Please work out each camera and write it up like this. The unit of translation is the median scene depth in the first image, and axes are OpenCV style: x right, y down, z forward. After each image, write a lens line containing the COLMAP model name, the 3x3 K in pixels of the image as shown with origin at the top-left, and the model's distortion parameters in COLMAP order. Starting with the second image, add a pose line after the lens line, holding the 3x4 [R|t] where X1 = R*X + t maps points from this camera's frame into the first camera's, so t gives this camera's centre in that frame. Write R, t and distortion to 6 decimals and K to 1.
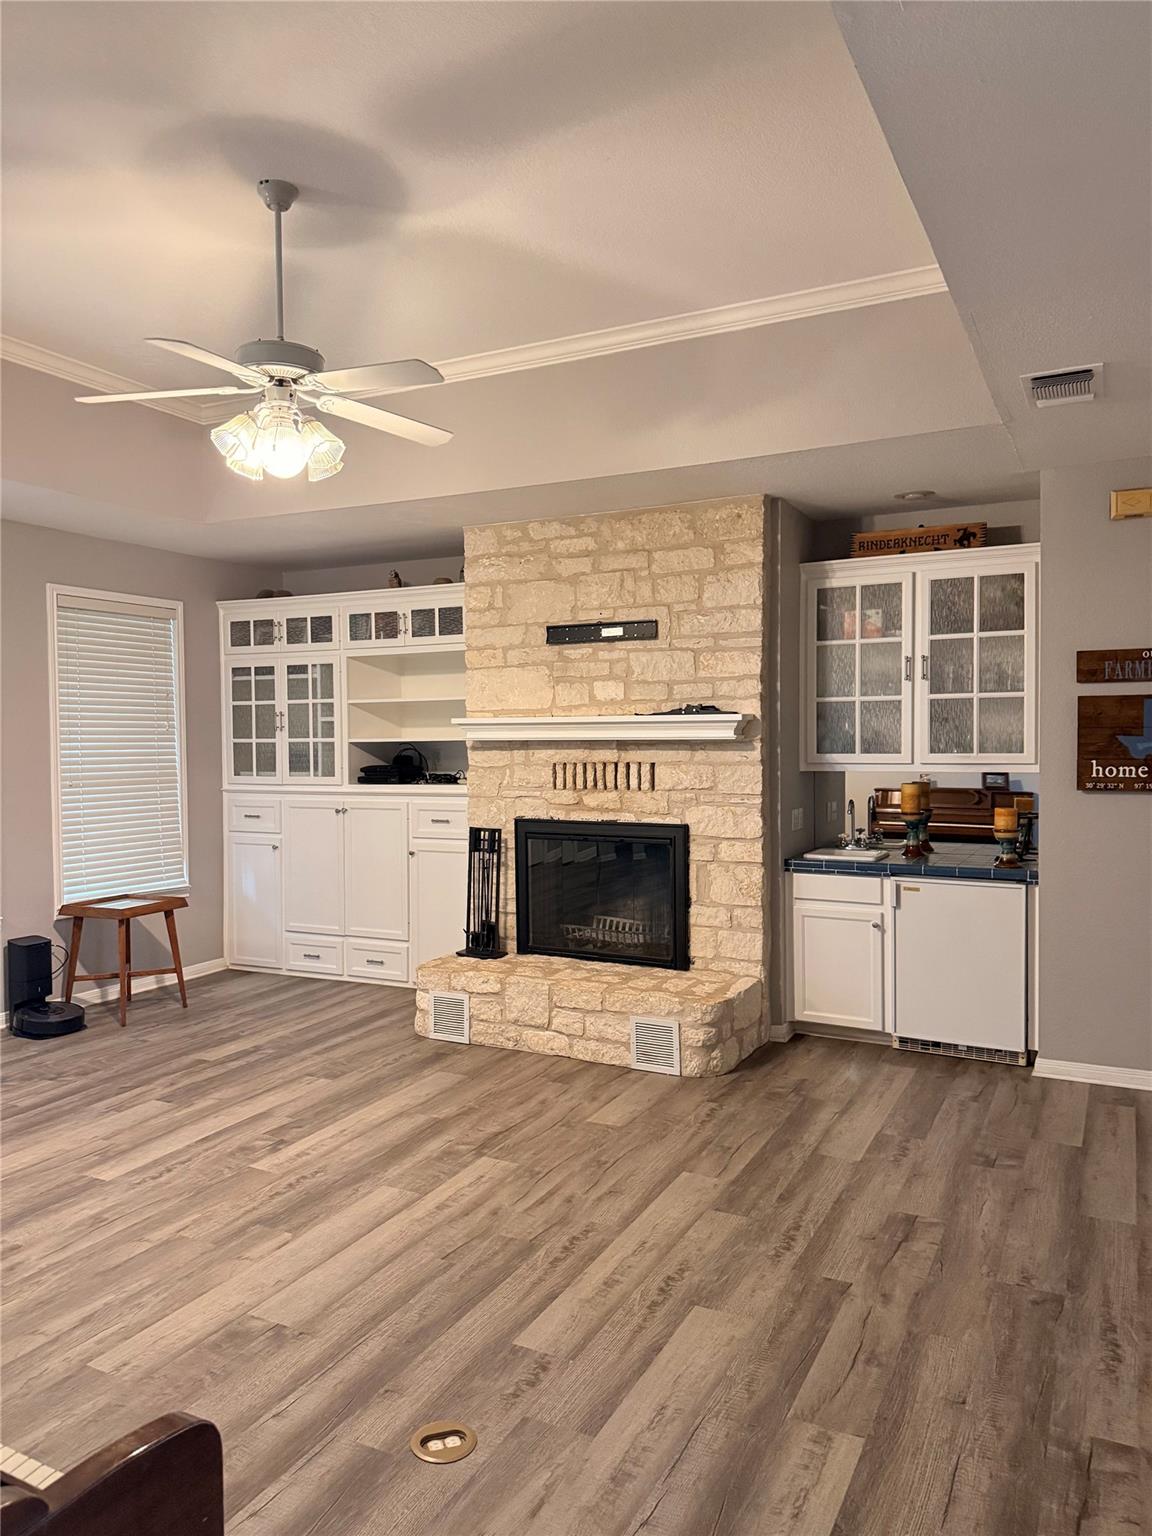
lens RADIAL K [[1089.4, 0, 581.0], [0, 1089.4, 751.9], [0, 0, 1]] dist [0.059657, -0.073808]
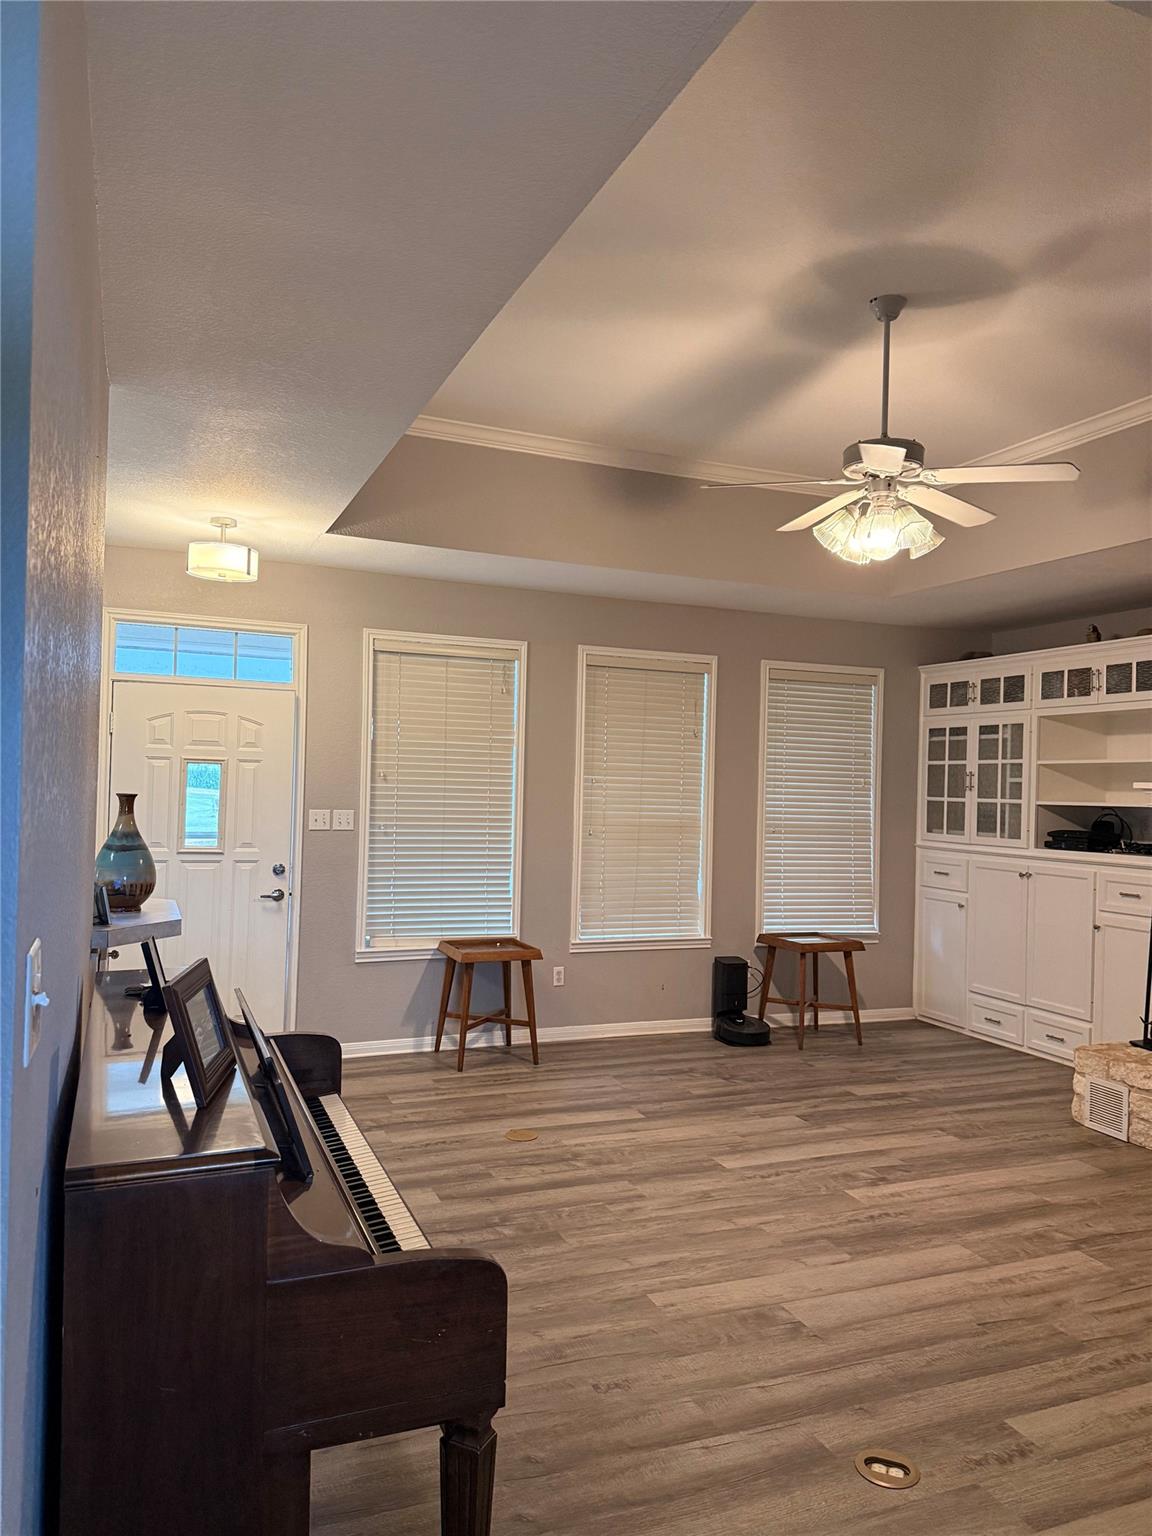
lens RADIAL K [[1089.4, 0, 570.7], [0, 1089.4, 753.2], [0, 0, 1]] dist [0.059657, -0.073808]
pose [[0.759483, 0.012064, -0.650415, 0.133387], [-0.046683, 0.998261, -0.035994, 0.000024], [0.648849, 0.057700, 0.758726, -0.011113]]
